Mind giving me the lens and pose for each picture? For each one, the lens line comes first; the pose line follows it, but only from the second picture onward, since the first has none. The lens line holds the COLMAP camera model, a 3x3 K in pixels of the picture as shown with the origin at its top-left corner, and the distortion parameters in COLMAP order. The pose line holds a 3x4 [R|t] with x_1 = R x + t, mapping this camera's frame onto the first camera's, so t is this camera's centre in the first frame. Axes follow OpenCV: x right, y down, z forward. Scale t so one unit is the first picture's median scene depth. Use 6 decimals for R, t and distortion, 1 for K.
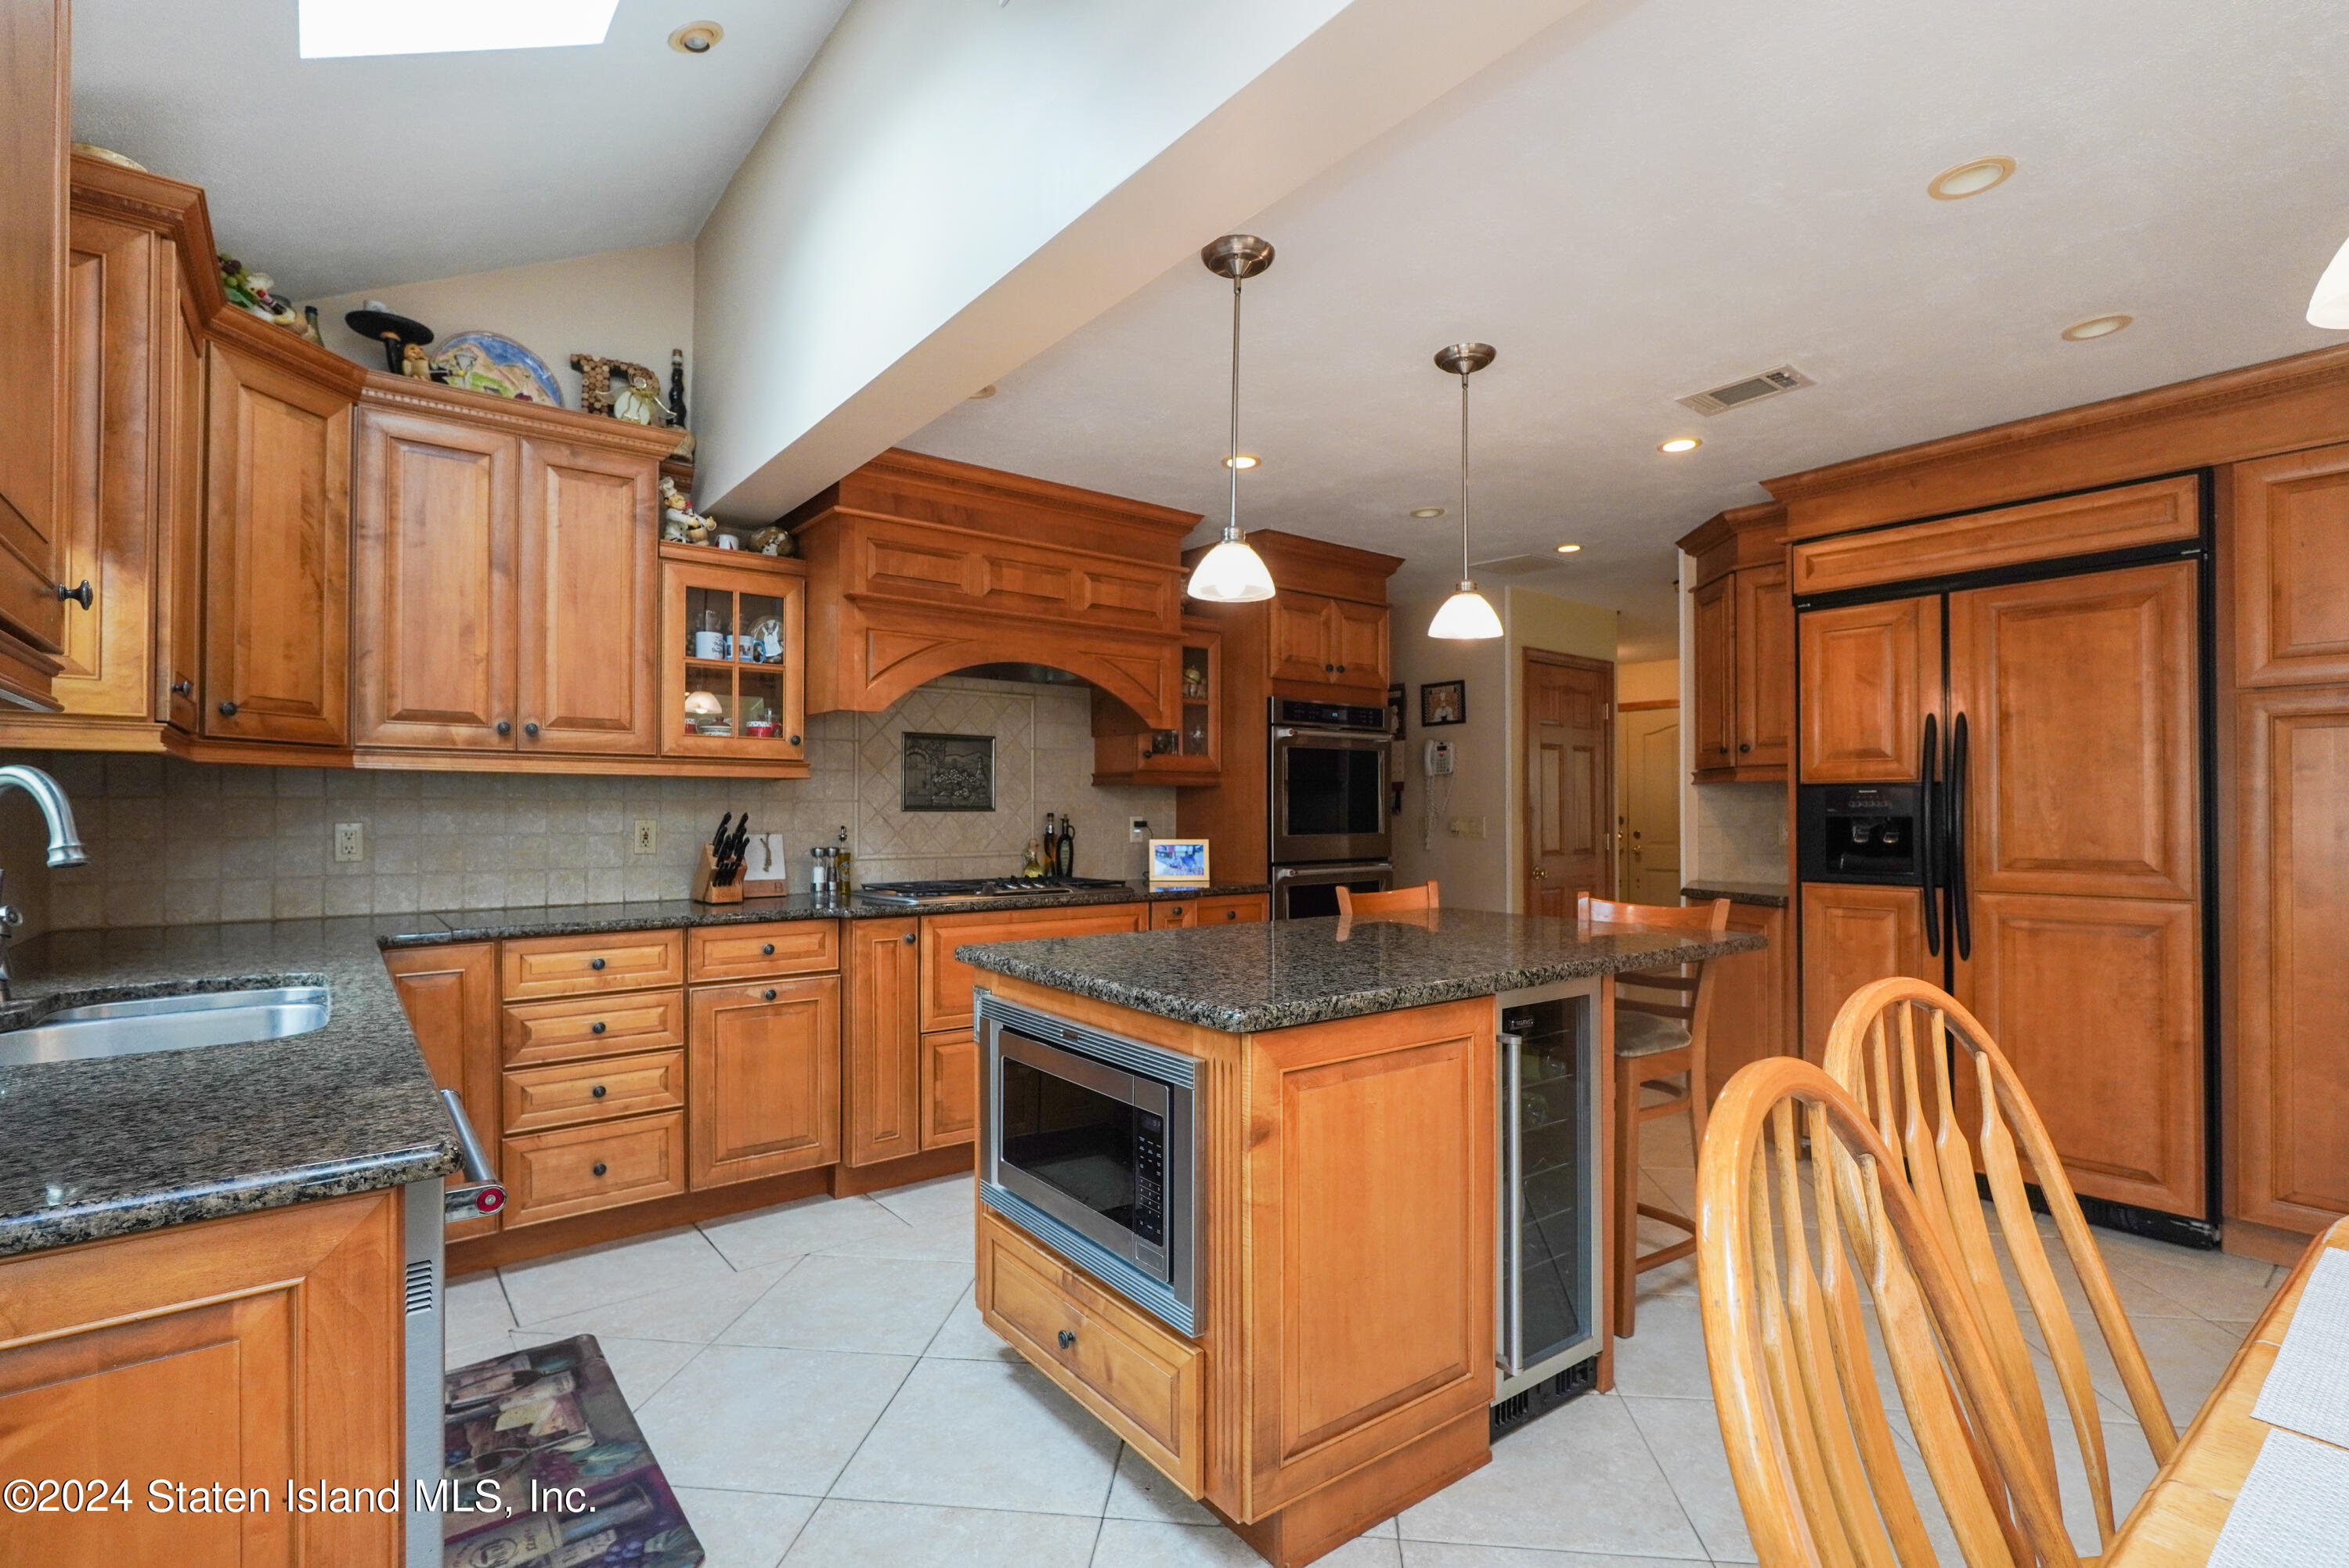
lens RADIAL K [[1079.7, 0, 1170.8], [0, 1079.7, 793.6], [0, 0, 1]] dist [-0.026741, 0.012146]
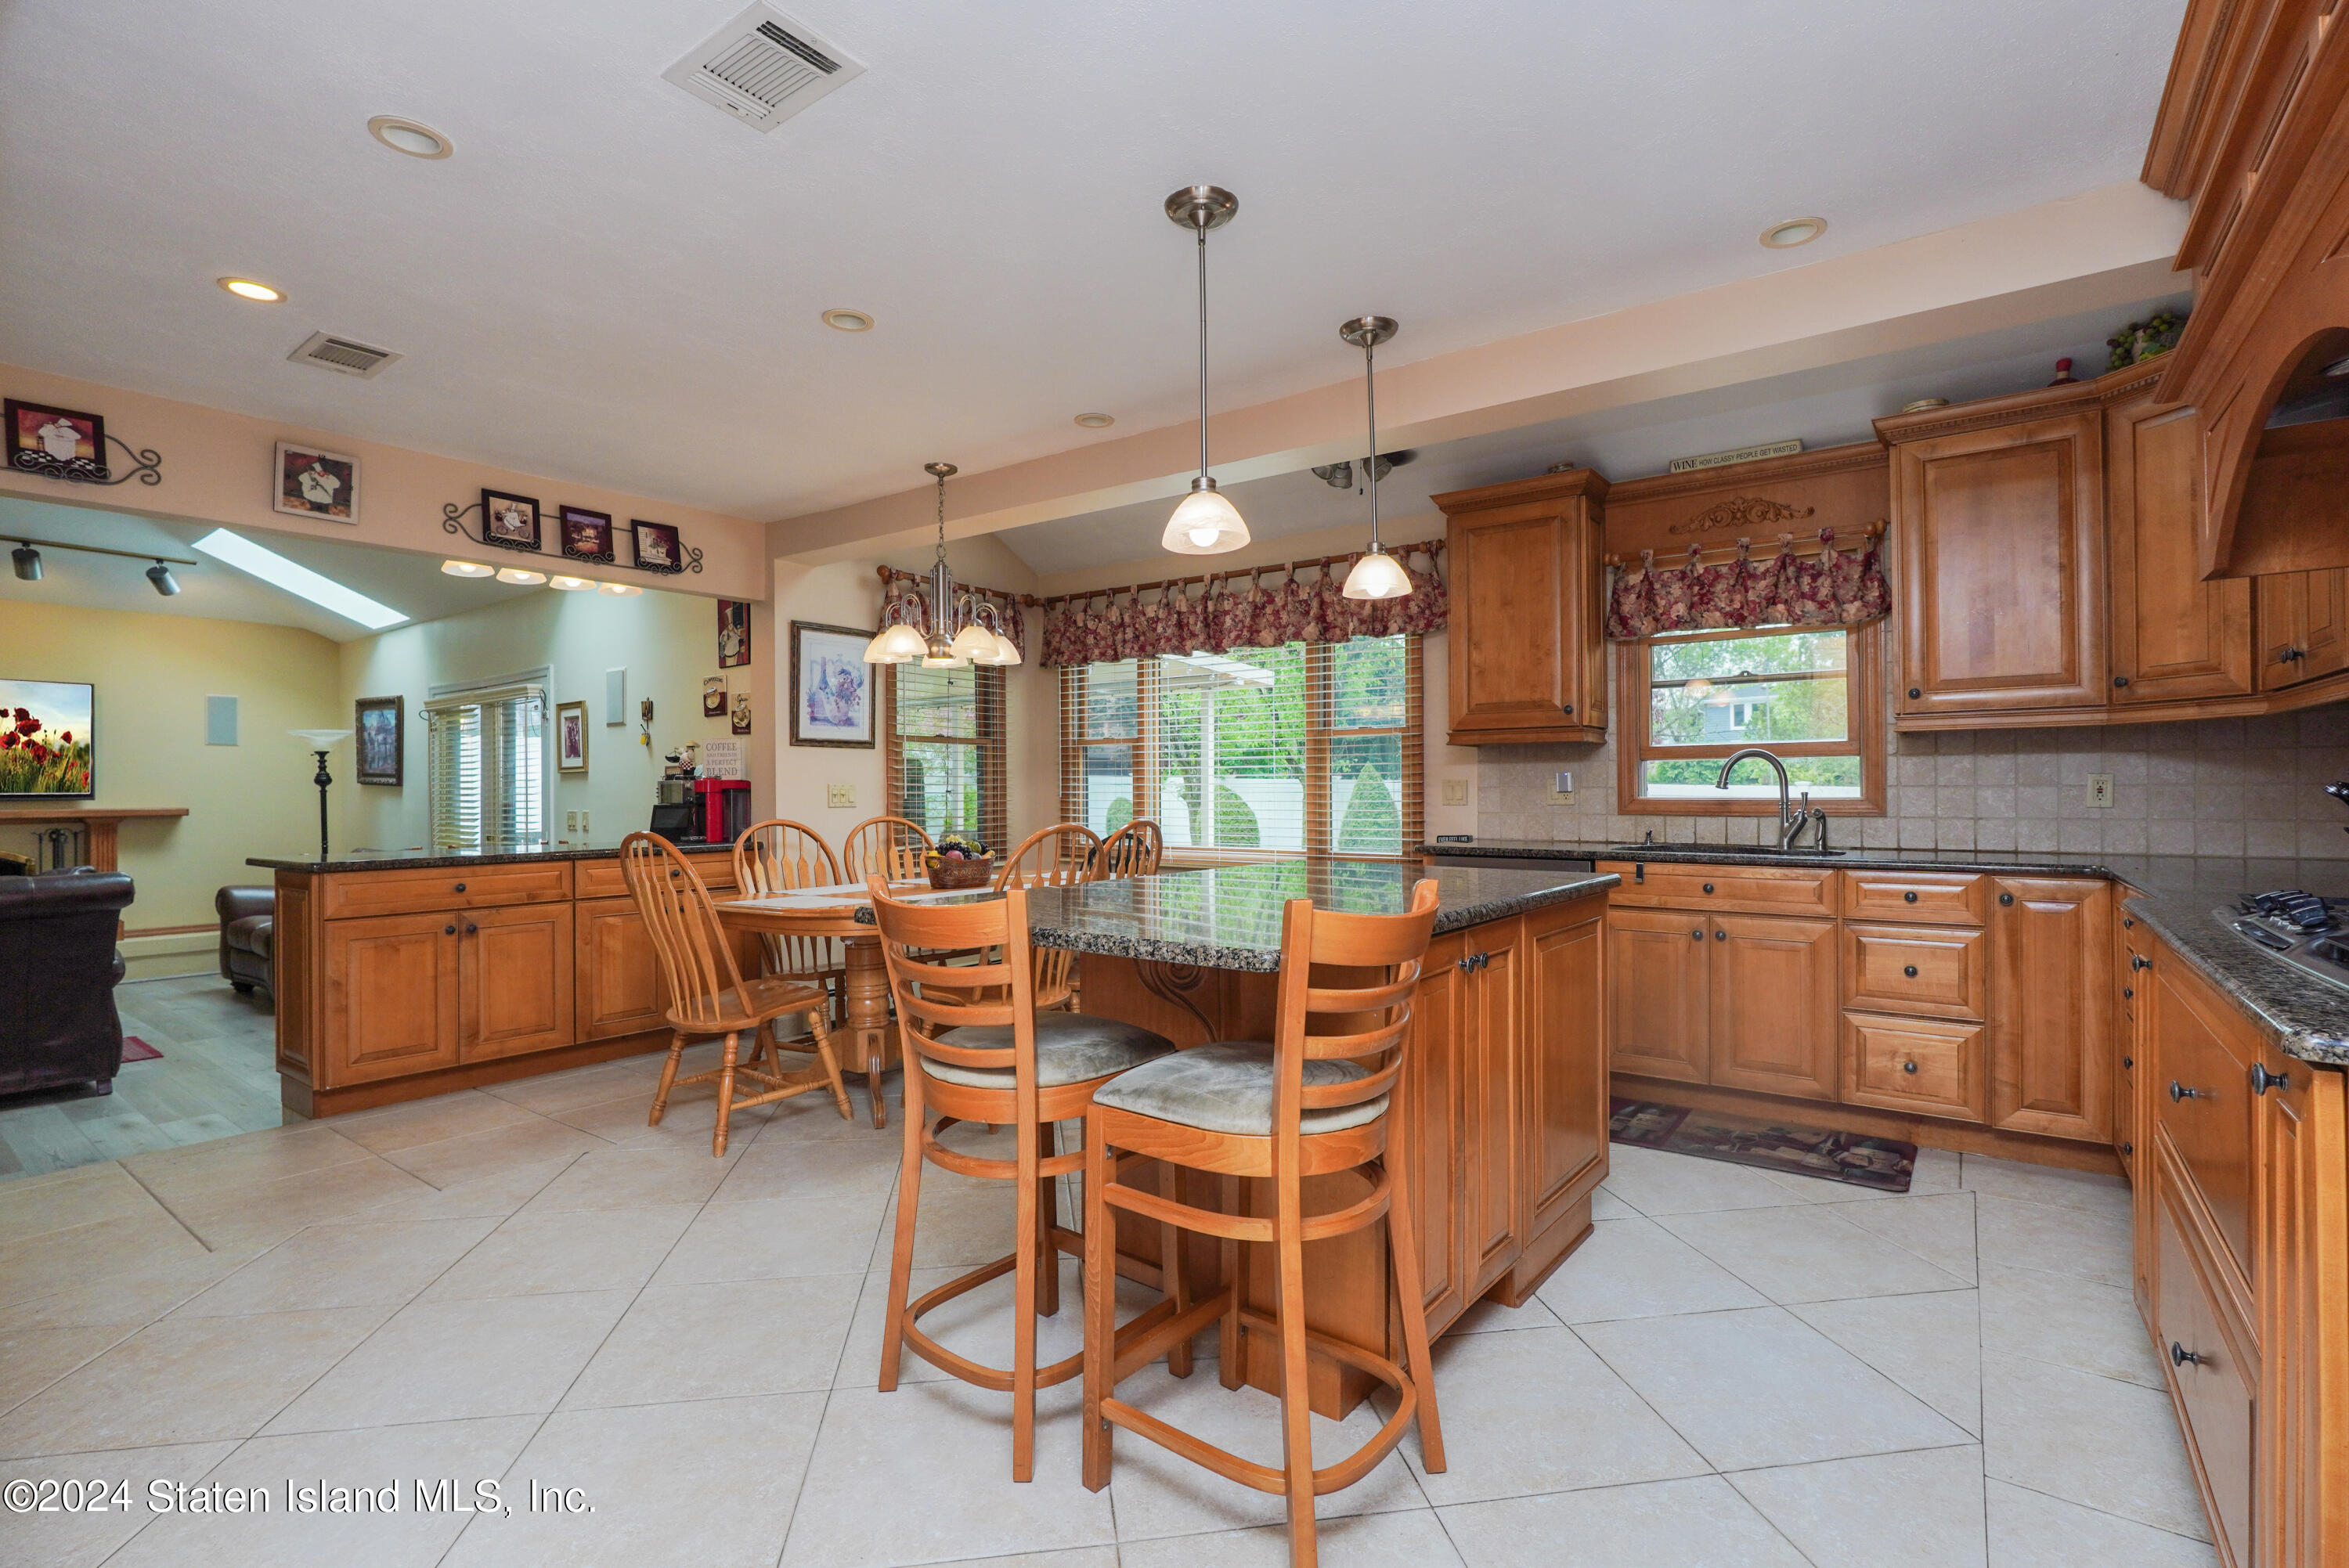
lens RADIAL K [[1079.7, 0, 1170.8], [0, 1079.7, 793.6], [0, 0, 1]] dist [-0.026741, 0.012146]
pose [[-0.966433, 0.008390, -0.256782, 0.437652], [0.011764, 0.999863, -0.011608, 0.044944], [0.256650, -0.014239, -0.966400, 1.512510]]
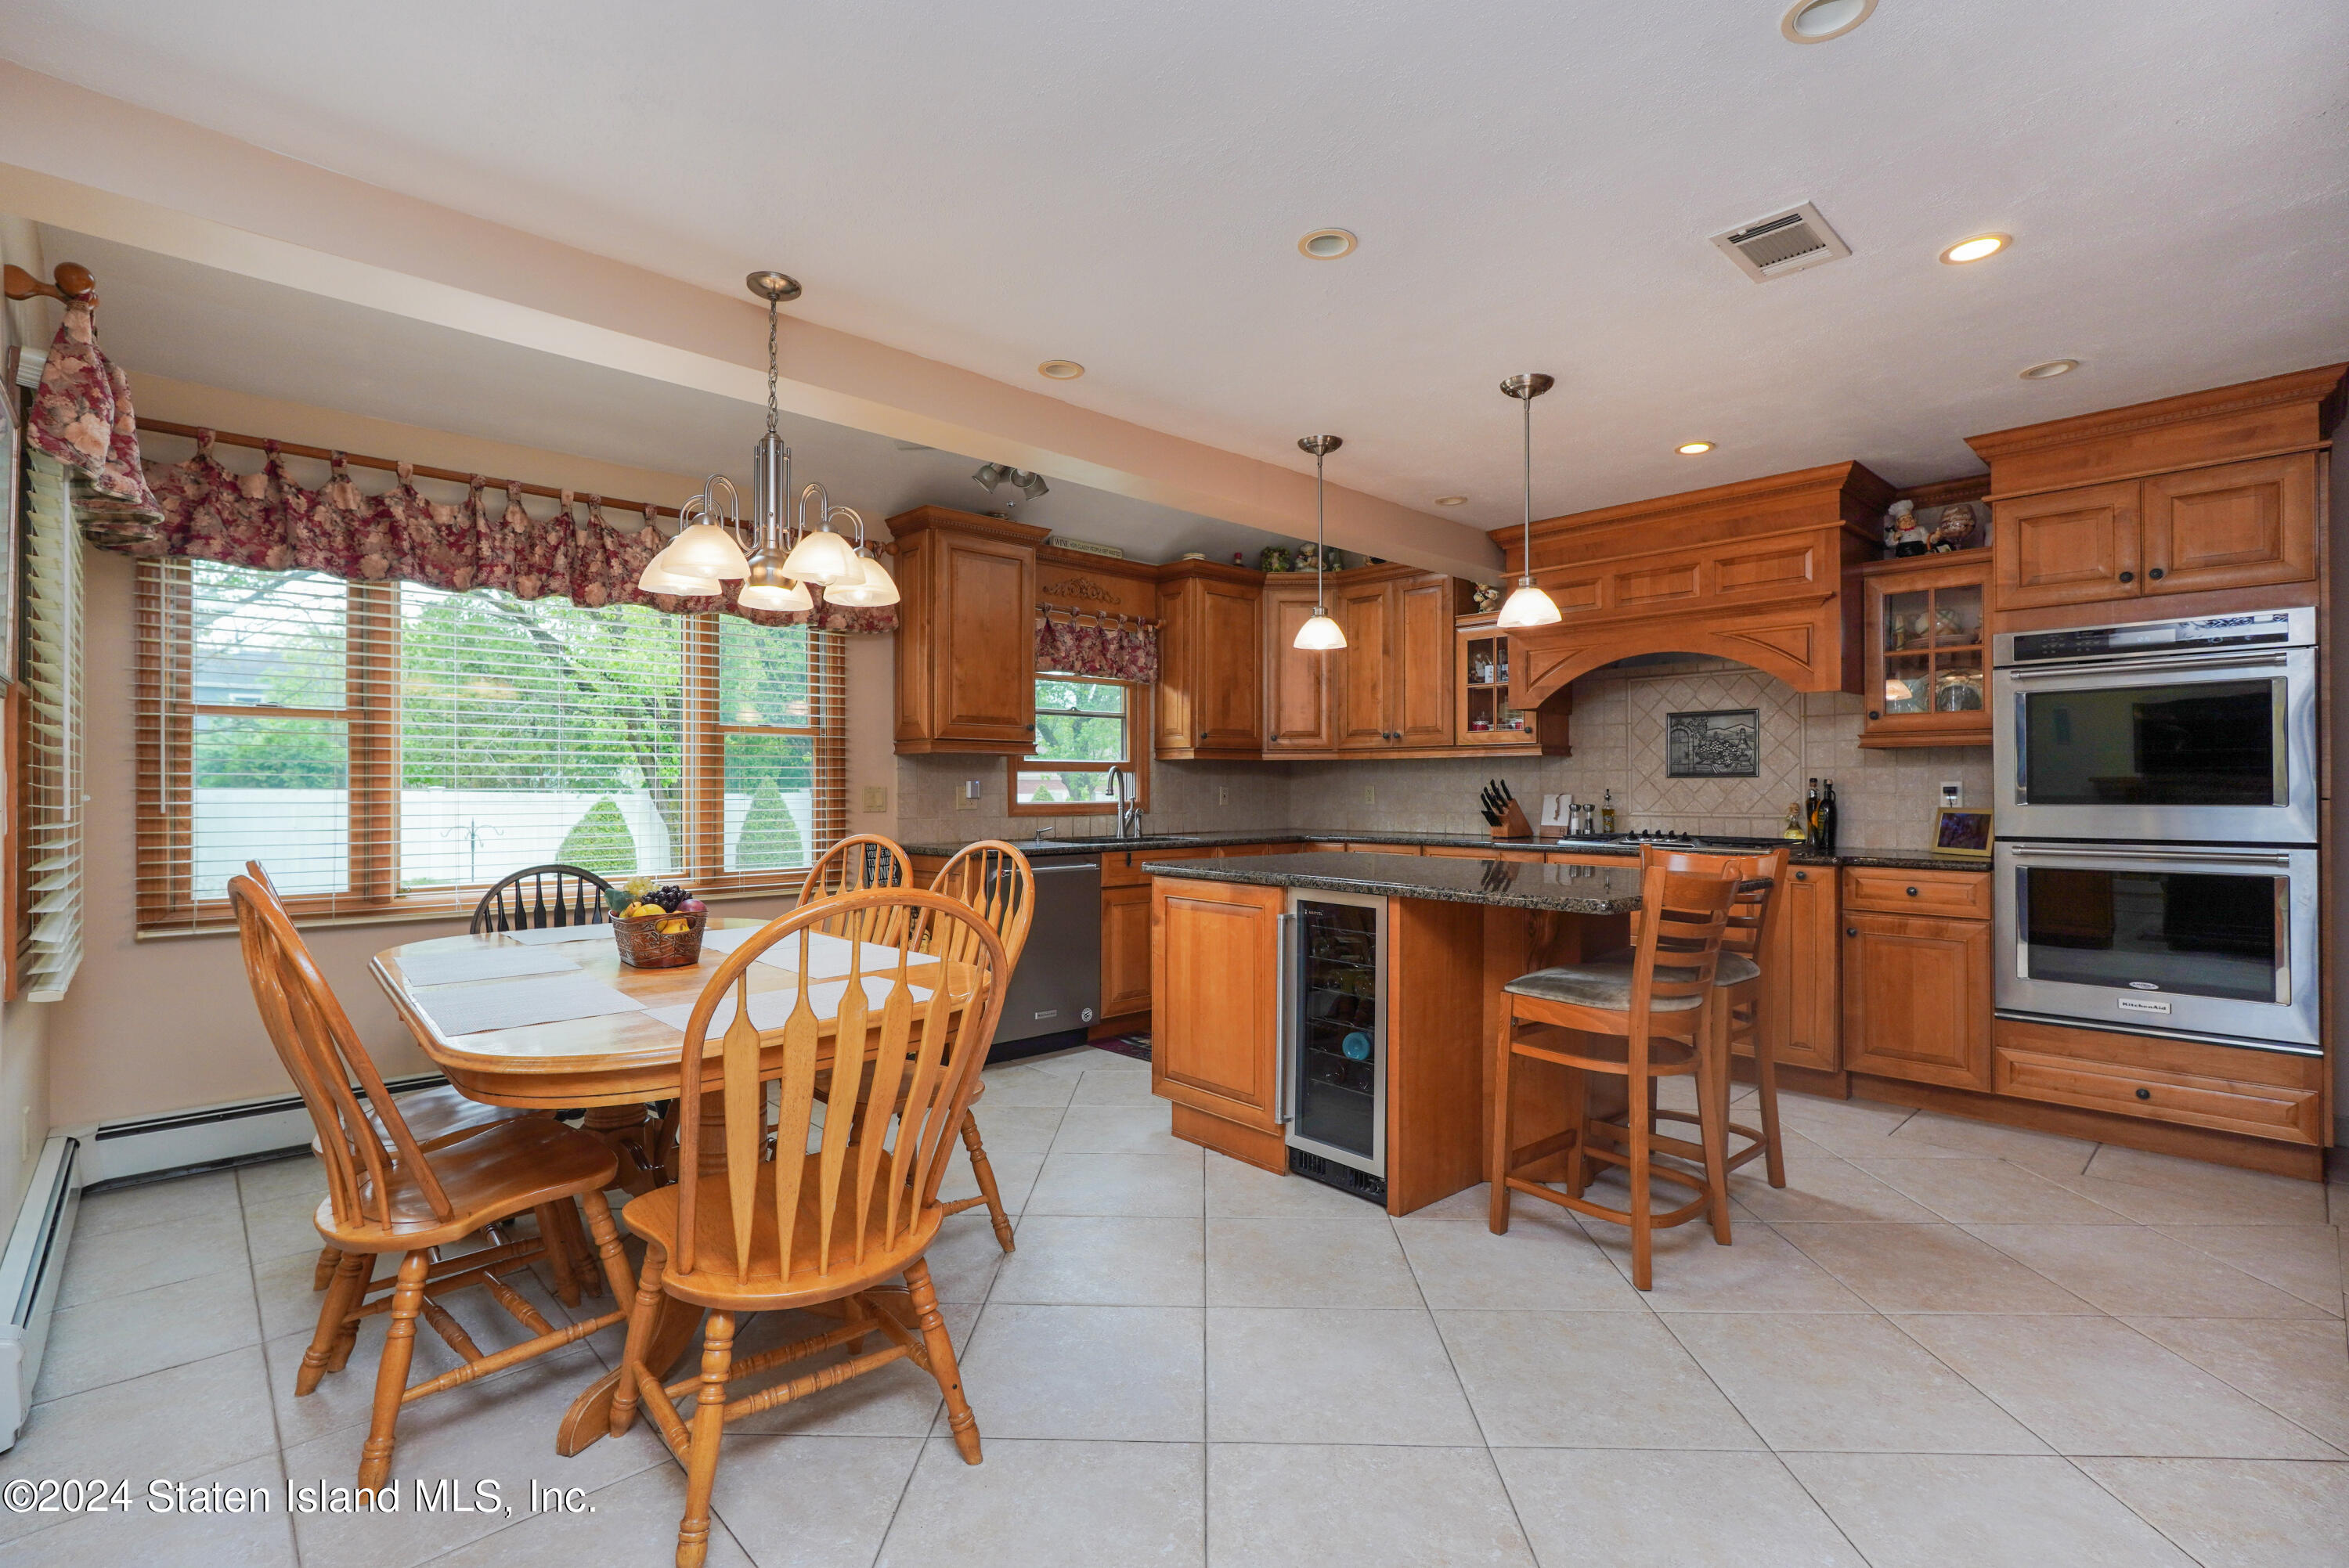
lens RADIAL K [[1079.7, 0, 1170.8], [0, 1079.7, 793.6], [0, 0, 1]] dist [-0.026741, 0.012146]
pose [[0.078117, 0.006831, -0.996921, 1.186466], [0.018400, 0.999796, 0.008292, 0.017640], [0.996774, -0.018991, 0.077976, 0.437886]]
